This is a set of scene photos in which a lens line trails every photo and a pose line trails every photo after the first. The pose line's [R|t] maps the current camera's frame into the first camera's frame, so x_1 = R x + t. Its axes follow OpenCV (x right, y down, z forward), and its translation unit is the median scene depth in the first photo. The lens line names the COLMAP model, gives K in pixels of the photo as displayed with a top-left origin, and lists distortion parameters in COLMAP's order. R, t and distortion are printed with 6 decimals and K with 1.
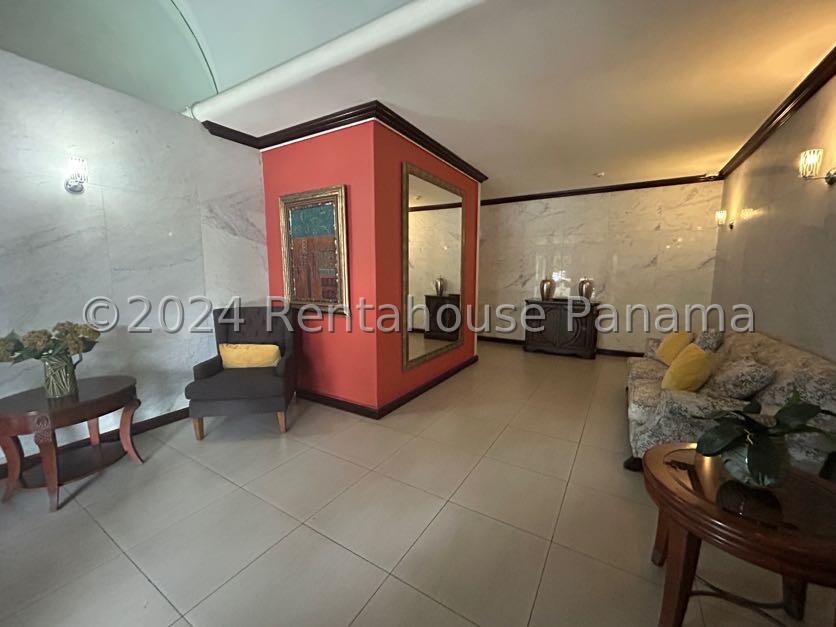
lens RADIAL K [[337.3, 0, 418.0], [0, 337.3, 313.5], [0, 0, 1]] dist [0.000651, 0.000114]
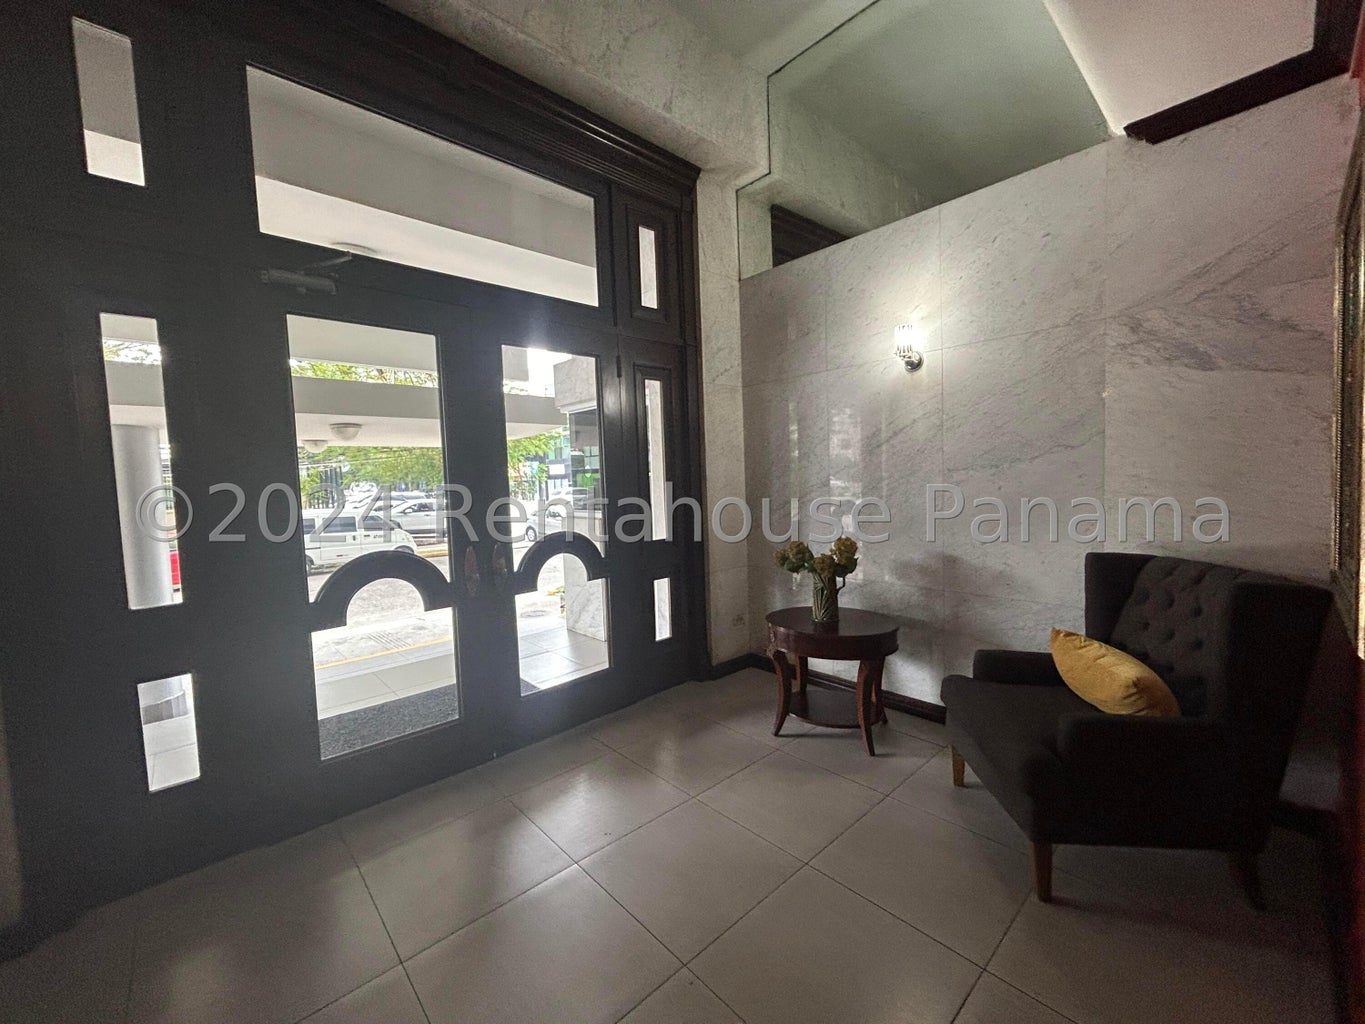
lens RADIAL K [[550.7, 0, 682.5], [0, 550.7, 512.0], [0, 0, 1]] dist [0.000651, 0.000114]
pose [[-0.279673, 0.064845, -0.957903, 0.293709], [-0.083475, 0.992296, 0.091545, -0.102188], [0.956460, 0.105564, -0.272105, 0.791288]]
